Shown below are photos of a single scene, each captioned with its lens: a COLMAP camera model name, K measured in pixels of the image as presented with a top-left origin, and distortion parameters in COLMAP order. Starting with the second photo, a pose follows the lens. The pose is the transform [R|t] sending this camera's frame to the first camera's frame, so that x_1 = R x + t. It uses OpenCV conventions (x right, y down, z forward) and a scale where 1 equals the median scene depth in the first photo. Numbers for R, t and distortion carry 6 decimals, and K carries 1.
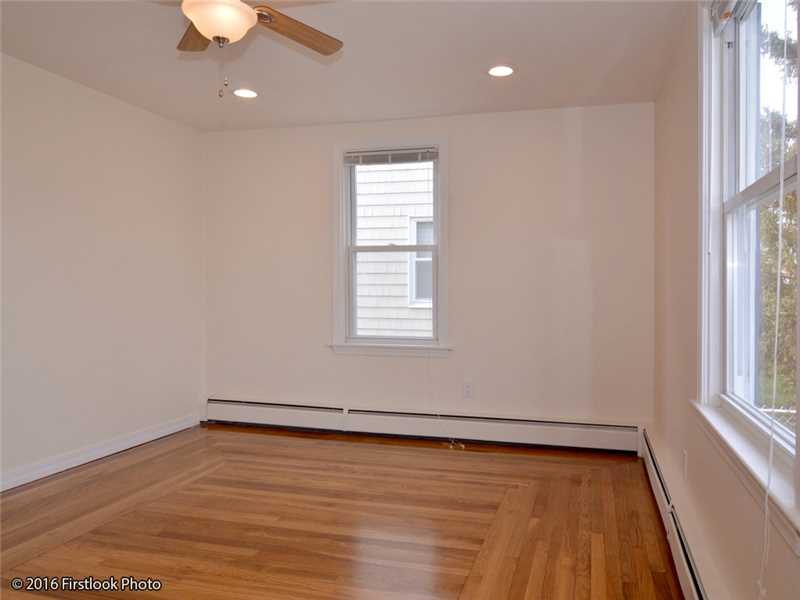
lens RADIAL K [[533.8, 0, 462.2], [0, 533.8, 299.6], [0, 0, 1]] dist [0.004561, 0.001091]
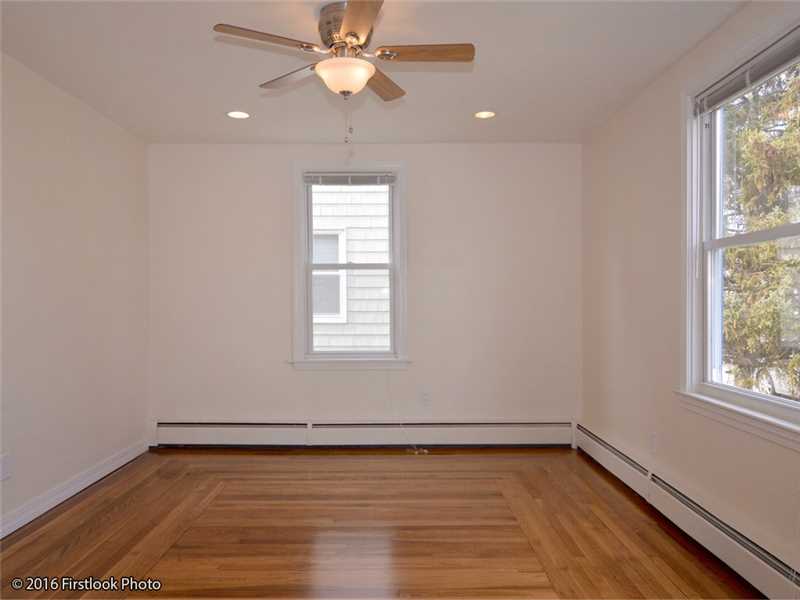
lens RADIAL K [[562.3, 0, 427.8], [0, 562.3, 309.2], [0, 0, 1]] dist [0.002531, 0.000897]
pose [[0.965203, -0.010381, 0.261295, -0.282841], [0.011748, 0.999924, -0.003672, -0.007403], [-0.261237, 0.006614, 0.965252, -0.098274]]
